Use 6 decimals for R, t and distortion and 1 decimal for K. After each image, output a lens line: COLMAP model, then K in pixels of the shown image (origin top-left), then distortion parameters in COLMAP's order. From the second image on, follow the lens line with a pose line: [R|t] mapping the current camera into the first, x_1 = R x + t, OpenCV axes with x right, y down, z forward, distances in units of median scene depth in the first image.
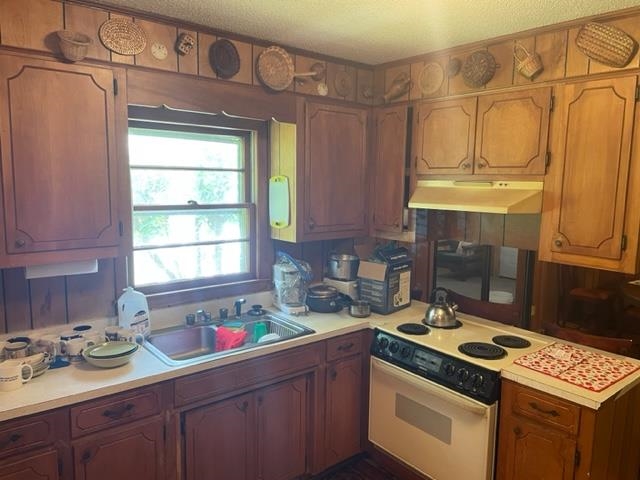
lens RADIAL K [[484.7, 0, 319.4], [0, 484.7, 240.5], [0, 0, 1]] dist [0.007885, -0.014569]
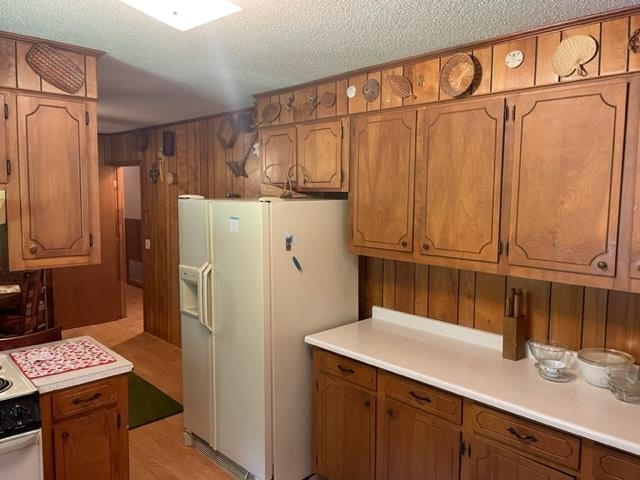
lens RADIAL K [[484.7, 0, 320.2], [0, 484.7, 239.0], [0, 0, 1]] dist [0.007885, -0.014569]
pose [[-0.066910, -0.116546, 0.990929, -0.568978], [0.117466, 0.985328, 0.123819, -0.074422], [-0.990820, 0.124685, -0.052238, 0.454871]]
